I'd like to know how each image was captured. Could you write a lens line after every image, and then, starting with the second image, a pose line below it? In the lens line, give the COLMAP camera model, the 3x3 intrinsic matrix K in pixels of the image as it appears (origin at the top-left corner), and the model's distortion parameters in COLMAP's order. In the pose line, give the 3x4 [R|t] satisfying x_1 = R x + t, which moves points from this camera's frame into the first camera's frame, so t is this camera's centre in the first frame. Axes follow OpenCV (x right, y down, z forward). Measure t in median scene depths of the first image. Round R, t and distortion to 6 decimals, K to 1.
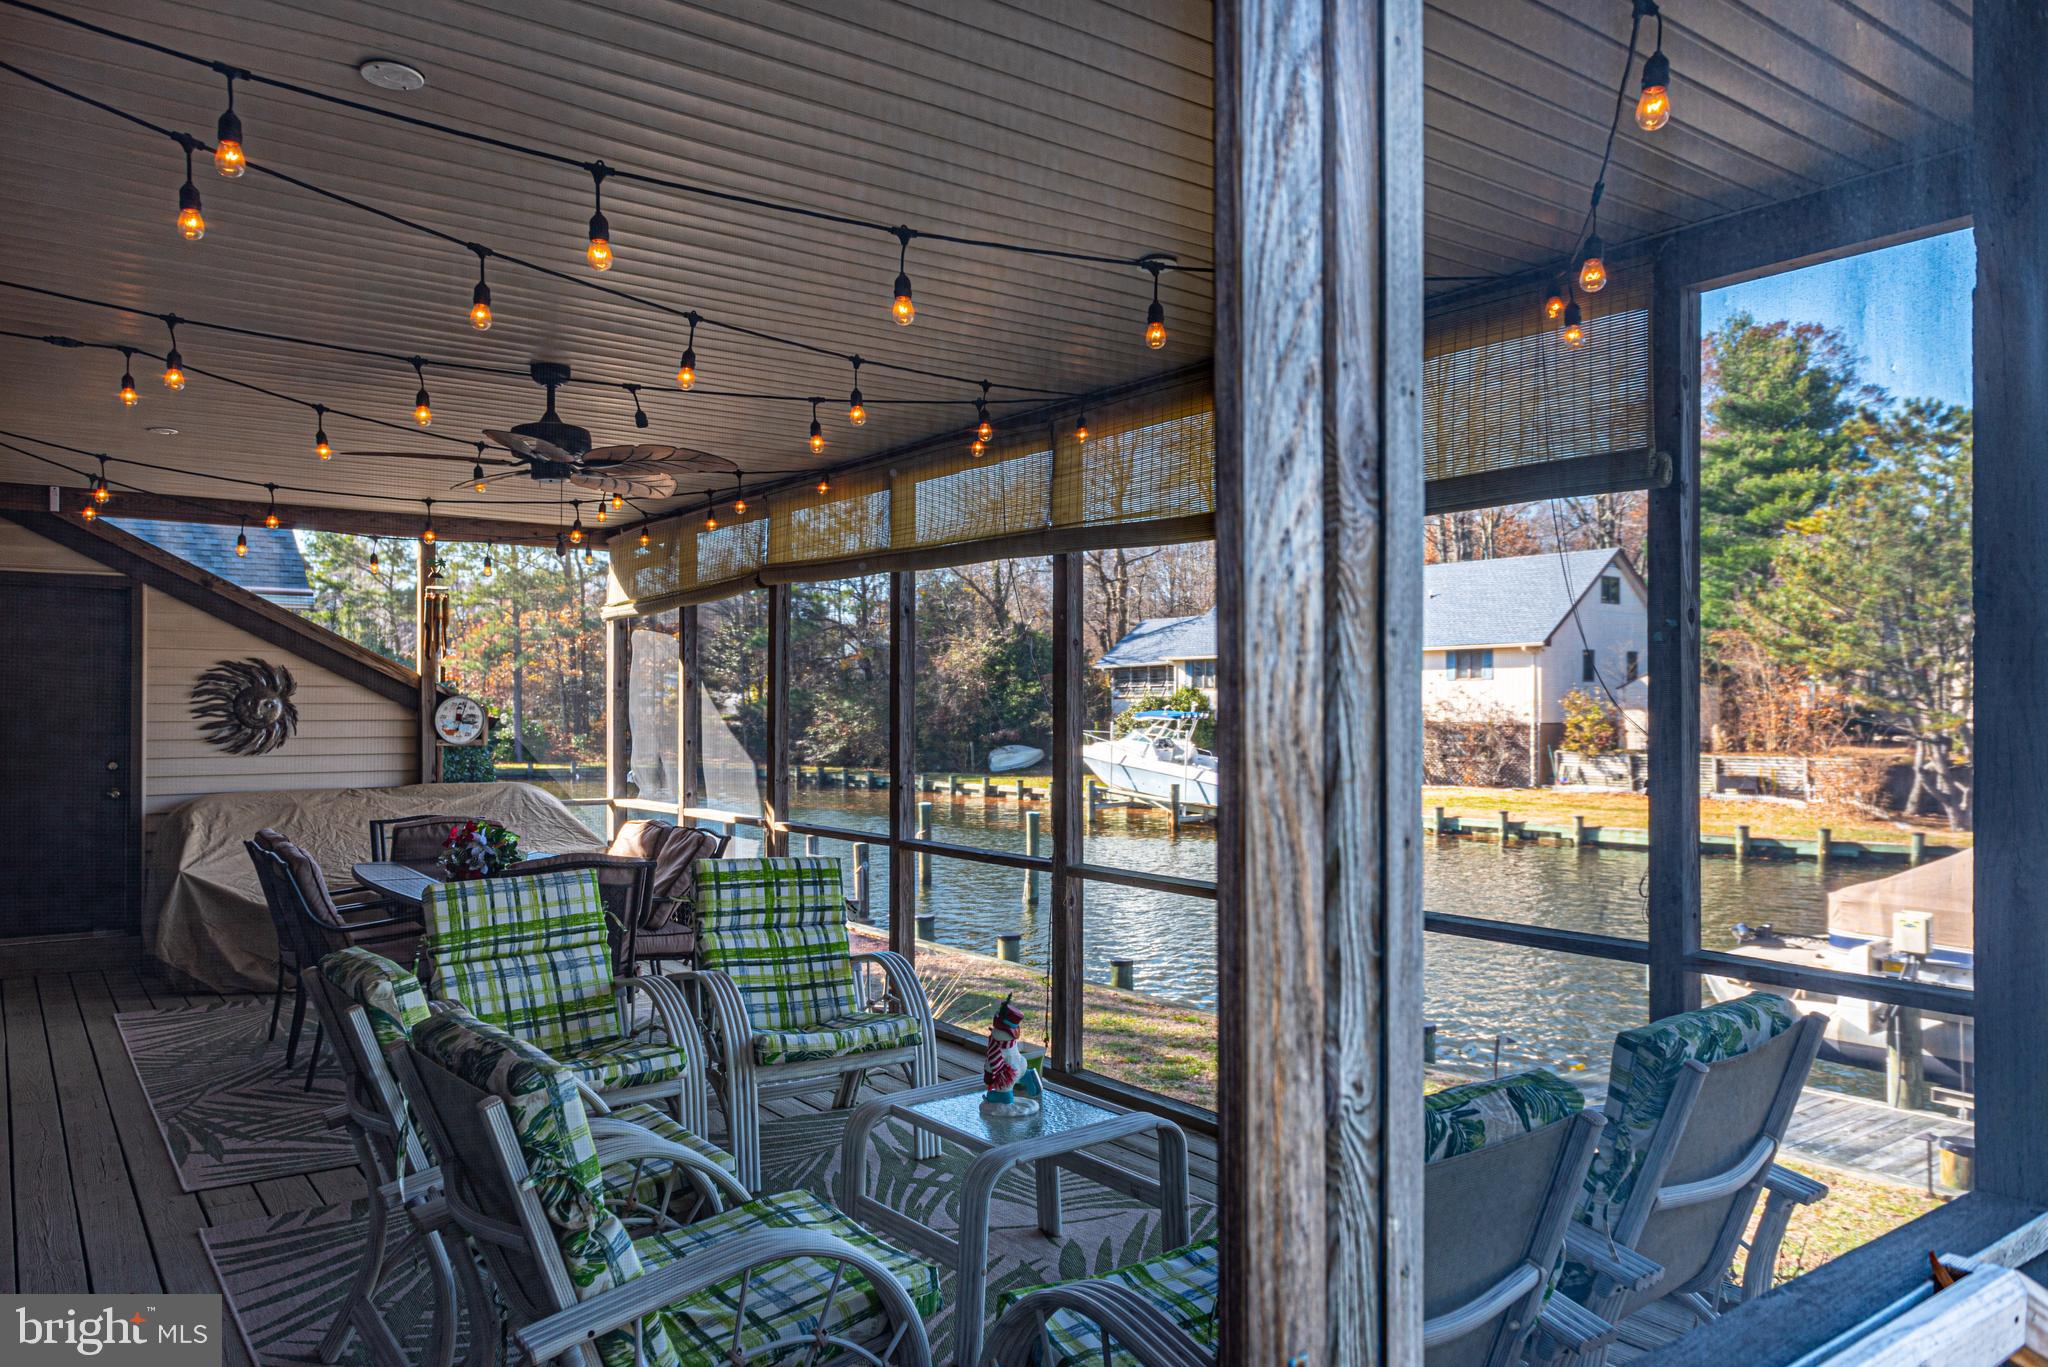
lens RADIAL K [[1392.7, 0, 1021.7], [0, 1392.7, 697.6], [0, 0, 1]] dist [0.002251, -0.005670]
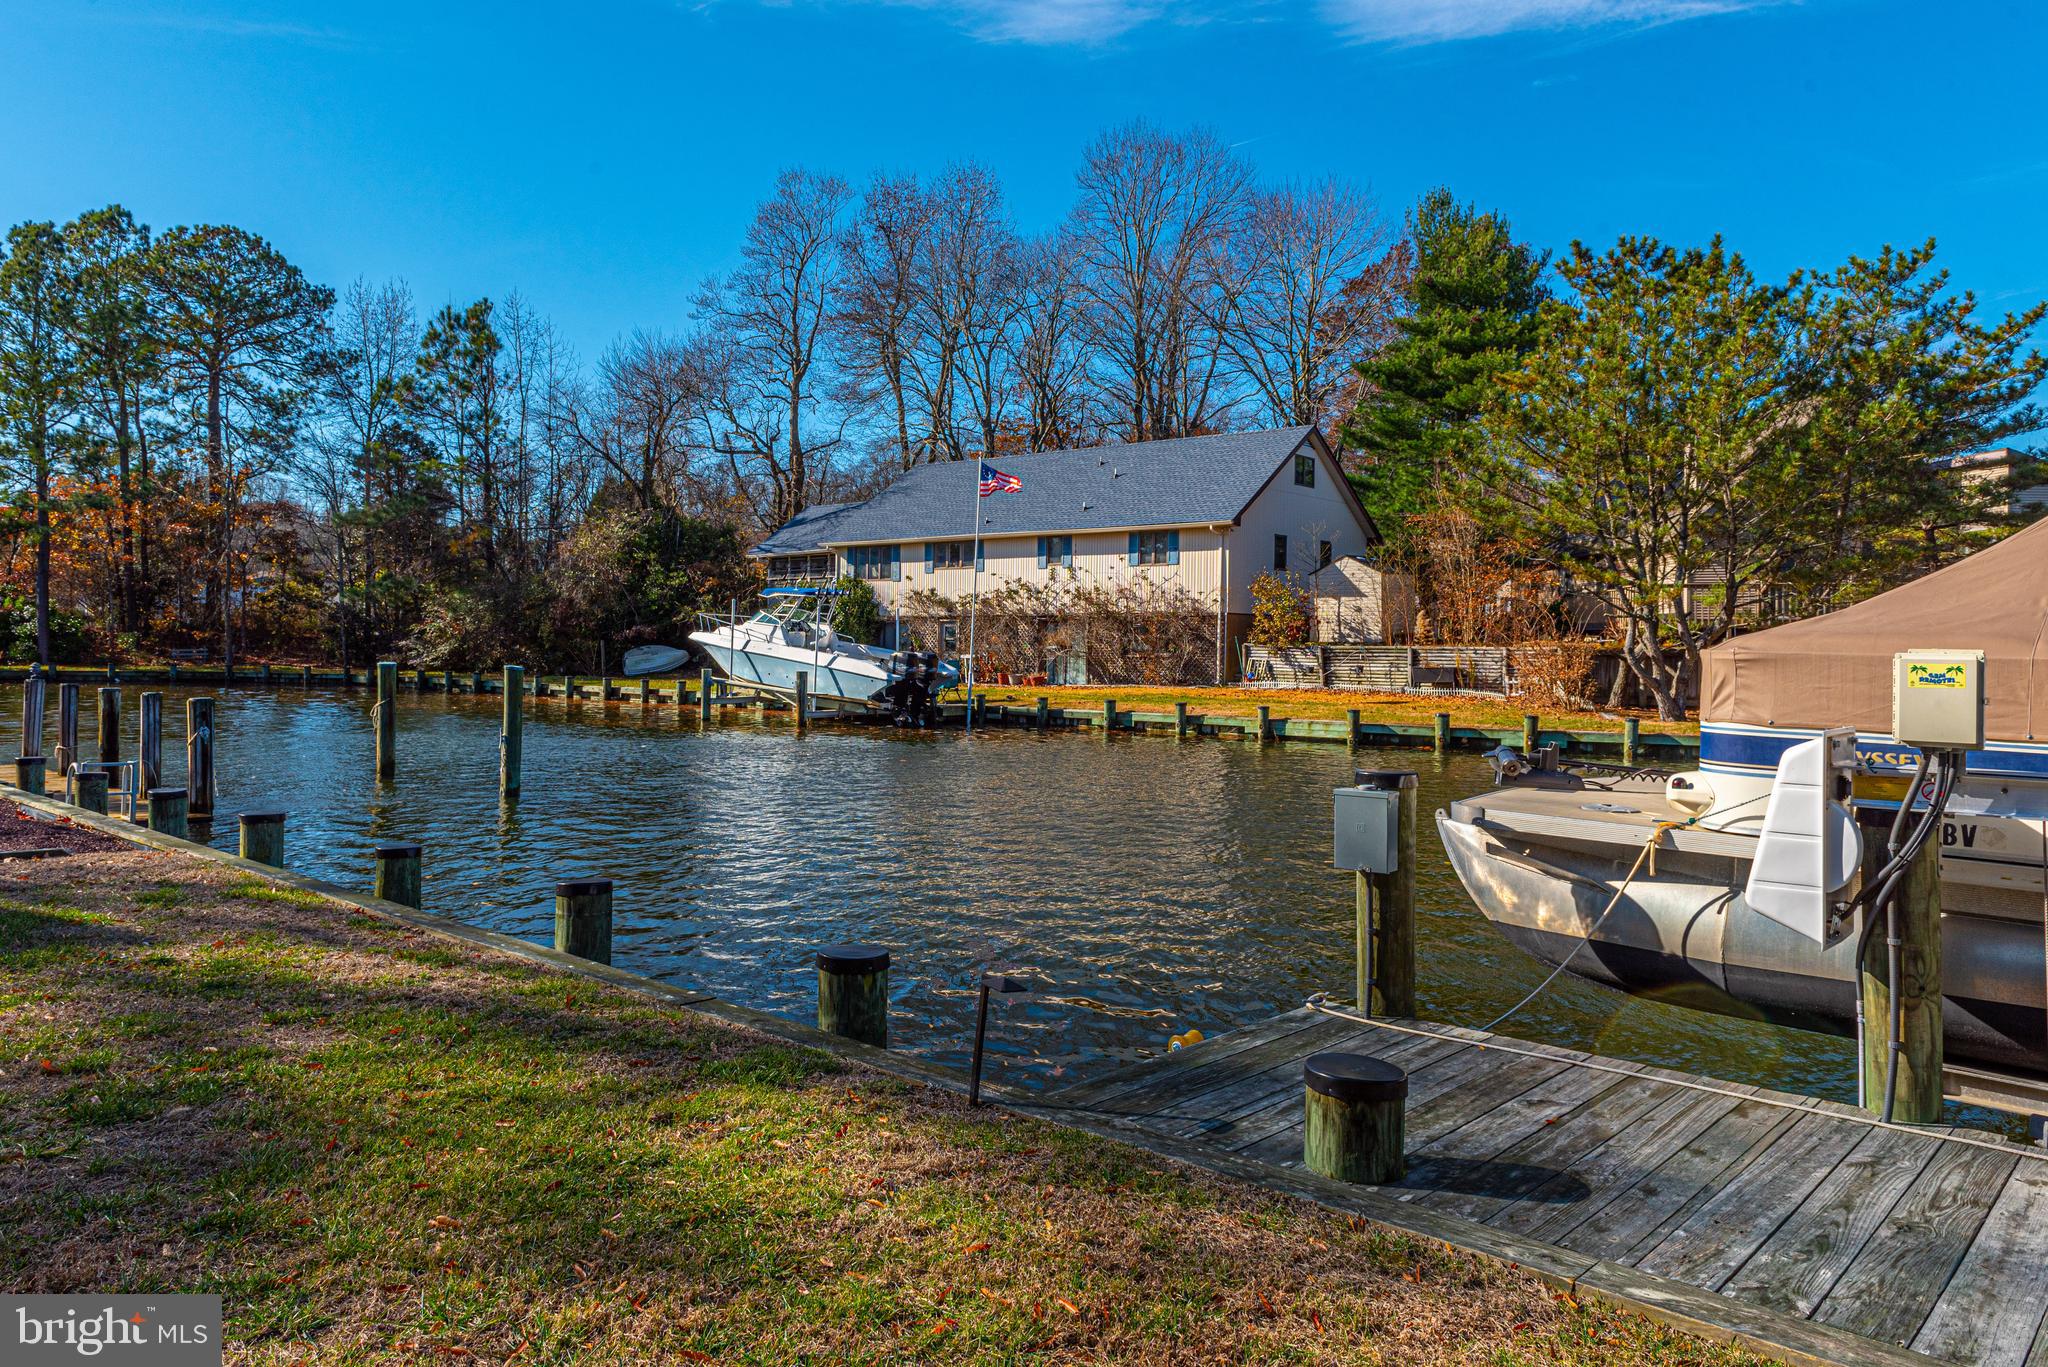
lens RADIAL K [[1404.2, 0, 1018.7], [0, 1404.2, 634.9], [0, 0, 1]] dist [0.006369, -0.000193]
pose [[0.980316, 0.017616, 0.196649, 0.067725], [-0.017883, 0.999840, -0.000419, 0.036419], [-0.196625, -0.003106, 0.980474, 0.152173]]
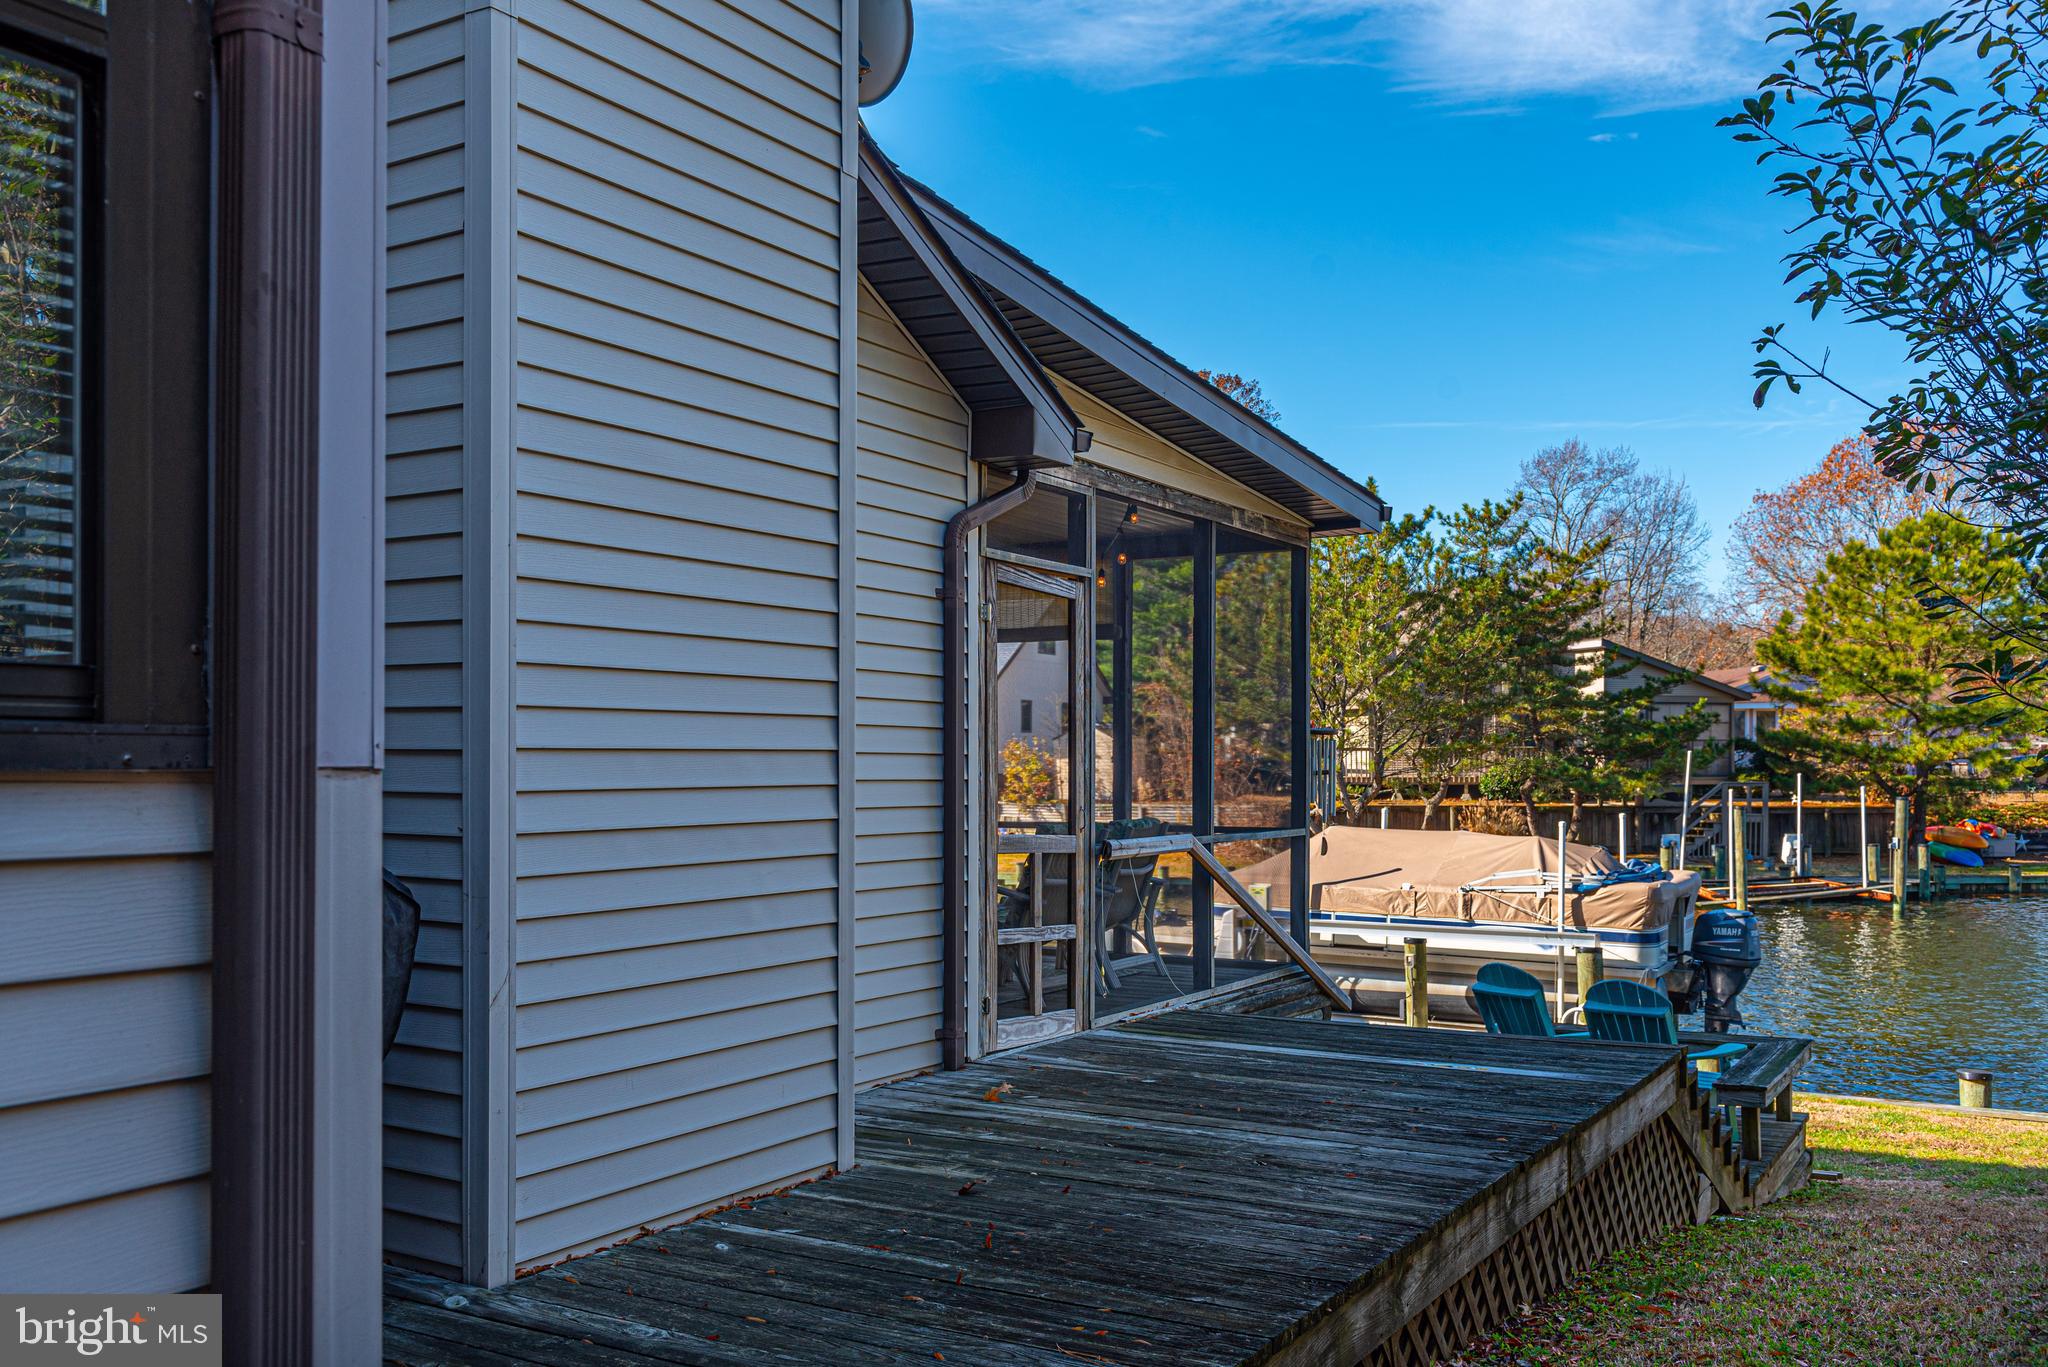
lens RADIAL K [[1718.8, 0, 1022.5], [0, 1718.8, 734.4], [0, 0, 1]] dist [0.000257, 0.002026]
pose [[0.924036, 0.009989, 0.382174, -0.065998], [-0.005745, 0.999909, -0.012247, 0.005303], [-0.382261, 0.009121, 0.924009, -0.134637]]
